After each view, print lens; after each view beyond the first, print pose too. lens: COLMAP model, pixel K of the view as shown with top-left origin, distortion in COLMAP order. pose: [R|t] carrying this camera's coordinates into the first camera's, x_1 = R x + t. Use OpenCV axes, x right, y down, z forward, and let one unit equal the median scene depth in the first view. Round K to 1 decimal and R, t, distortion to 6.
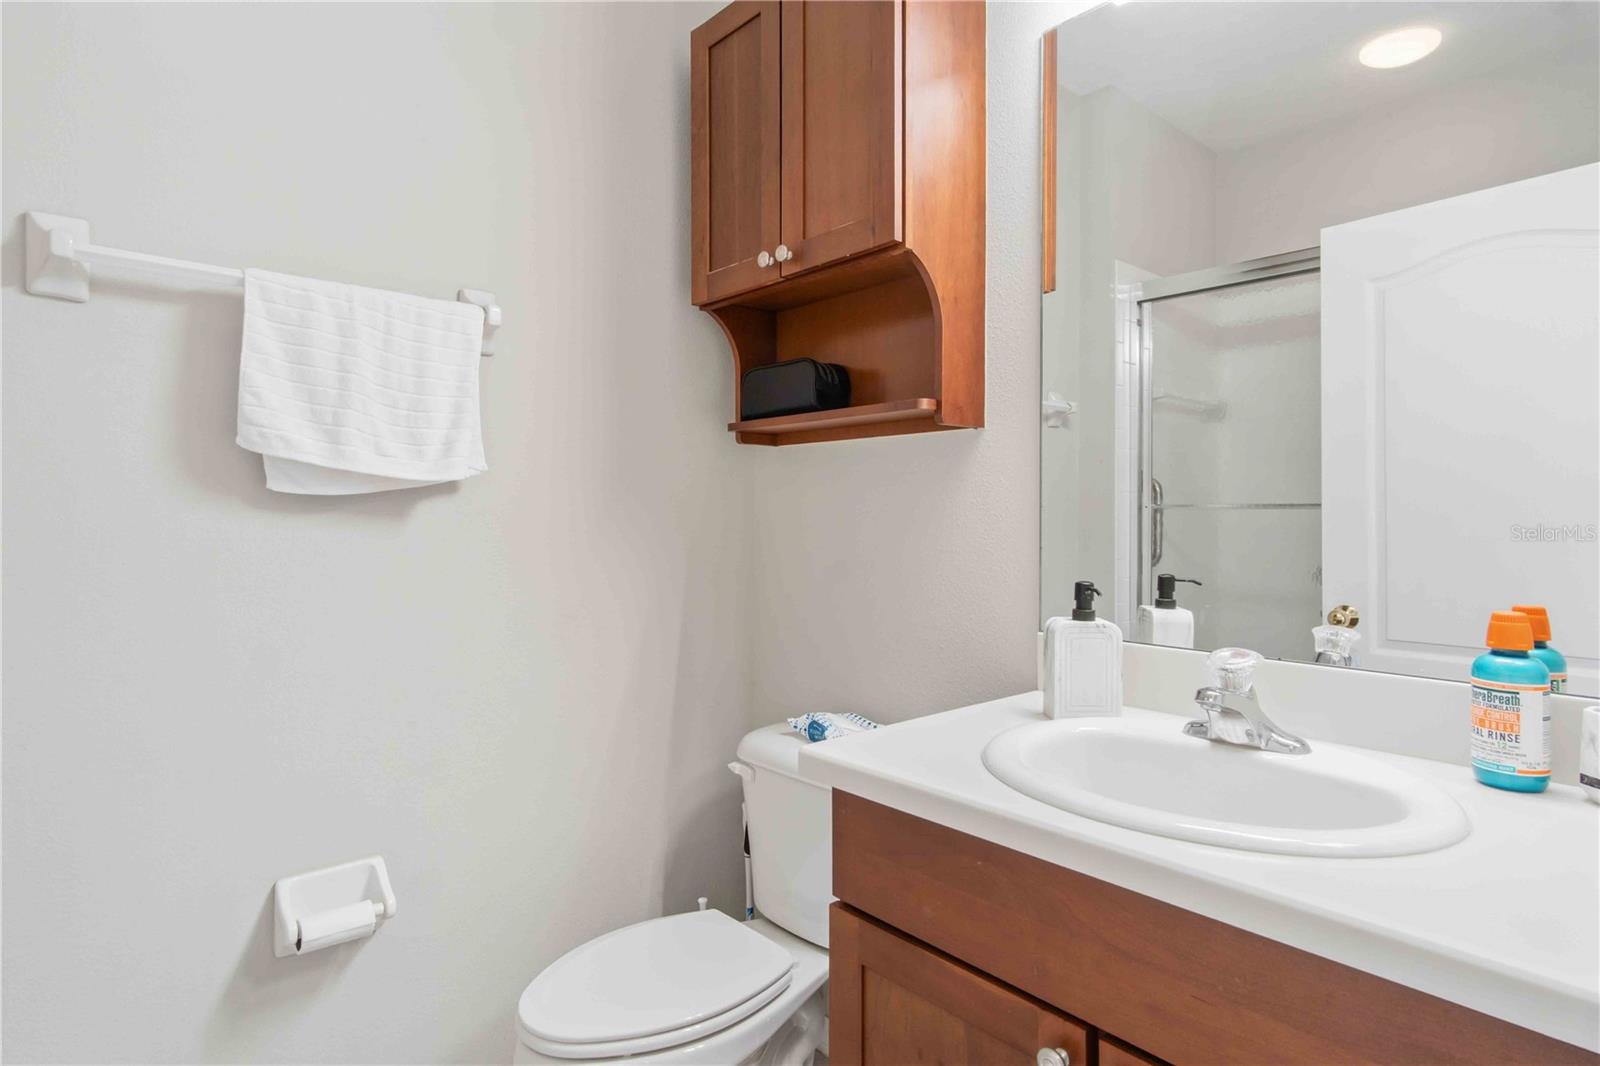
lens RADIAL K [[828.9, 0, 787.6], [0, 828.9, 521.6], [0, 0, 1]] dist [0.002407, 0.000437]
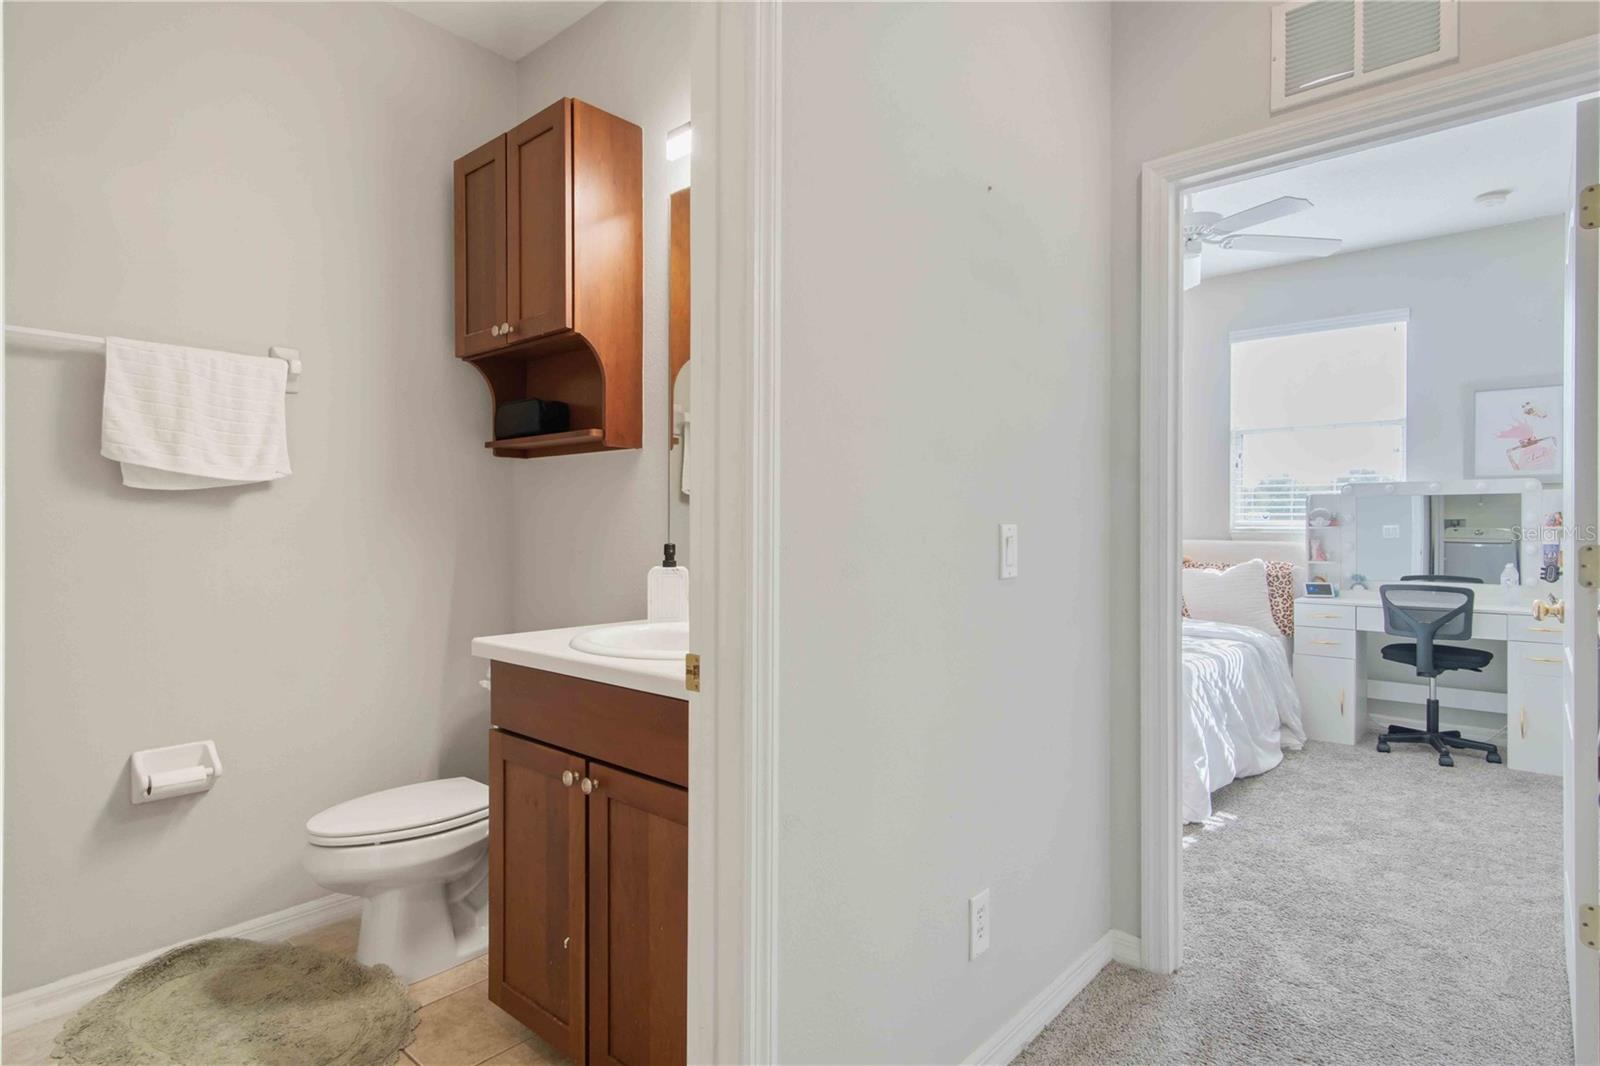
lens RADIAL K [[828.9, 0, 805.2], [0, 828.9, 537.7], [0, 0, 1]] dist [0.002407, 0.000437]
pose [[0.991726, -0.002849, 0.128343, 0.363637], [0.001944, 0.999972, 0.007172, 0.043347], [-0.128360, -0.006863, 0.991704, -0.586667]]
